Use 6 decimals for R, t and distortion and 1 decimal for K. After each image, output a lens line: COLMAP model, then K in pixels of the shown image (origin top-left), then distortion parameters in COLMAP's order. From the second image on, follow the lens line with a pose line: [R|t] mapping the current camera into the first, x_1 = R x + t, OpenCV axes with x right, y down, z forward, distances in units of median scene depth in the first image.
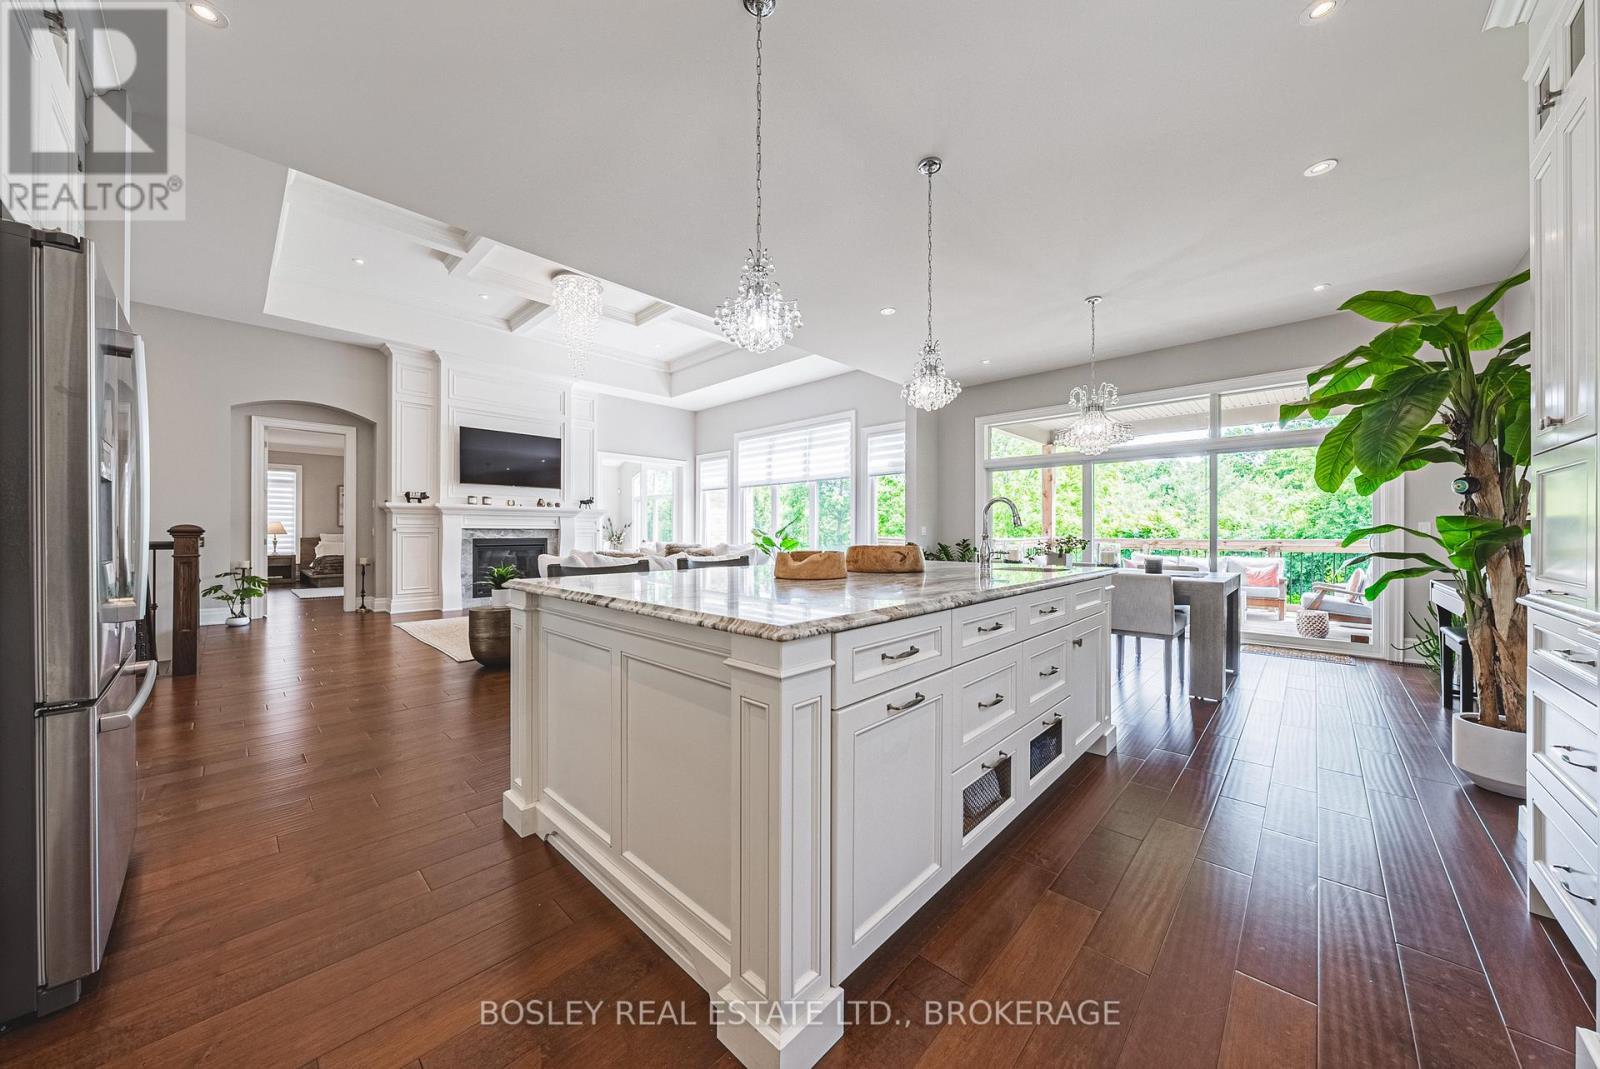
lens RADIAL K [[537.0, 0, 802.9], [0, 537.0, 535.6], [0, 0, 1]] dist [-0.005528, 0.000392]
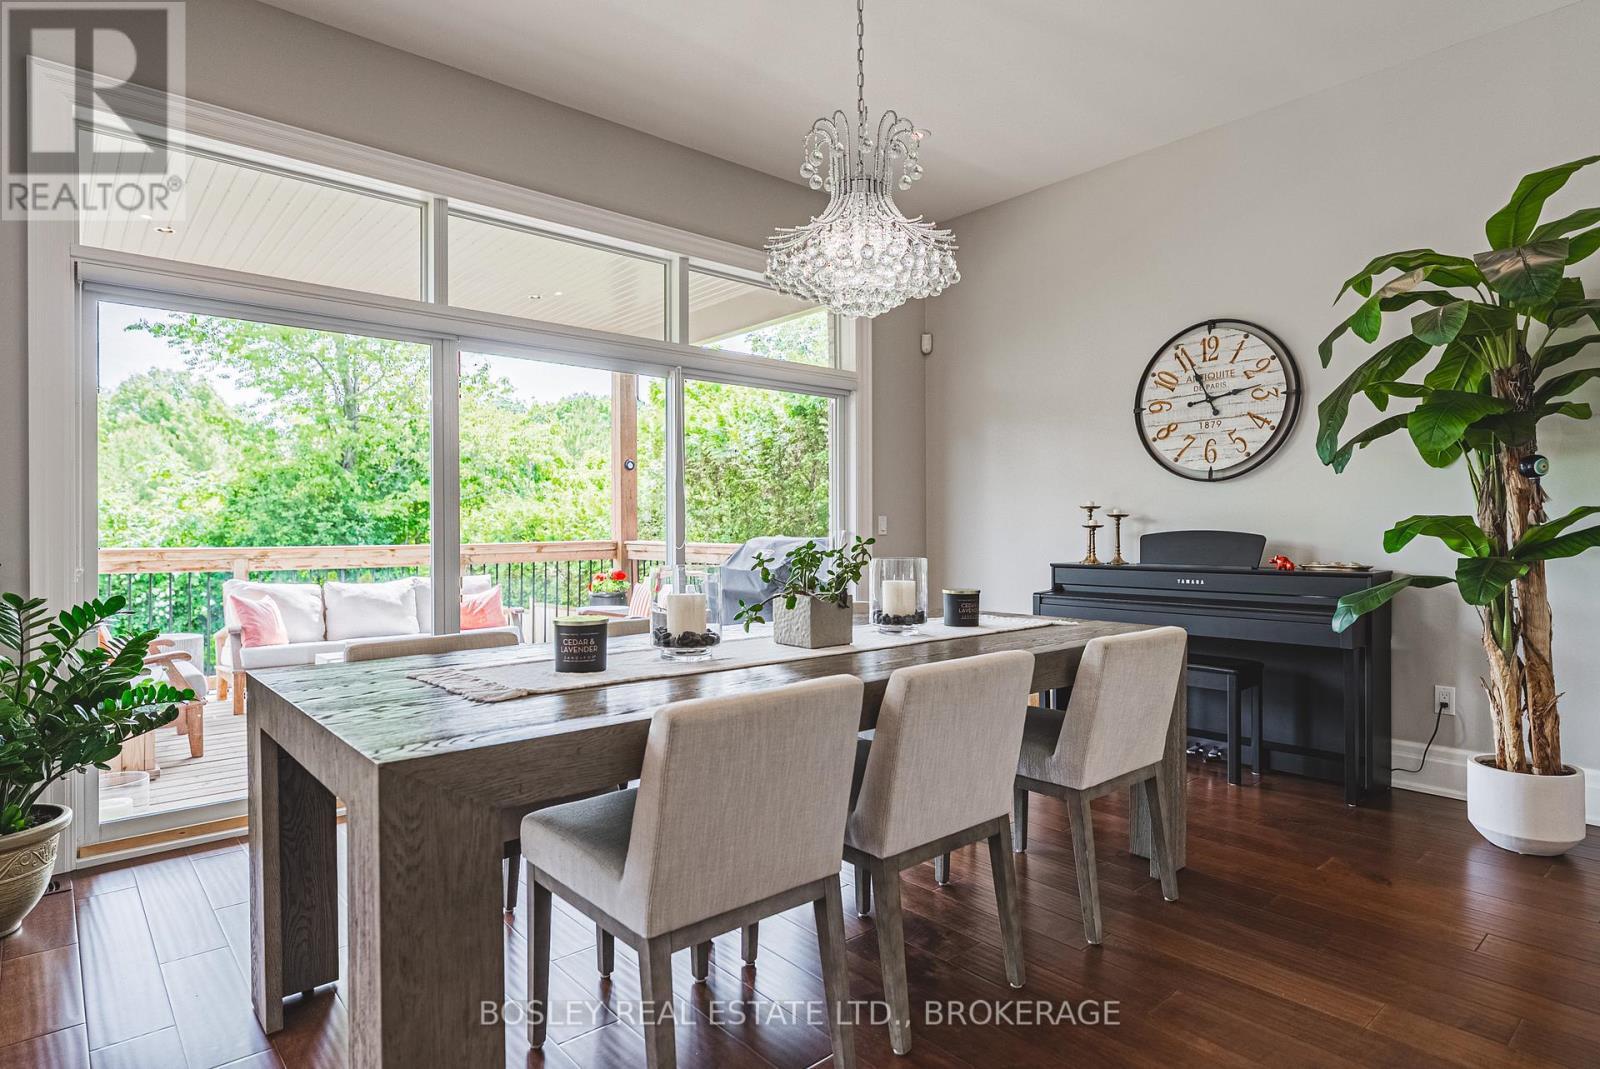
lens RADIAL K [[858.8, 0, 790.2], [0, 858.8, 534.0], [0, 0, 1]] dist [-0.002816, -0.000905]
pose [[0.101167, -0.005422, 0.994855, -0.021603], [0.010092, 0.999939, 0.004423, -0.003381], [-0.994818, 0.009592, 0.101216, 0.553167]]
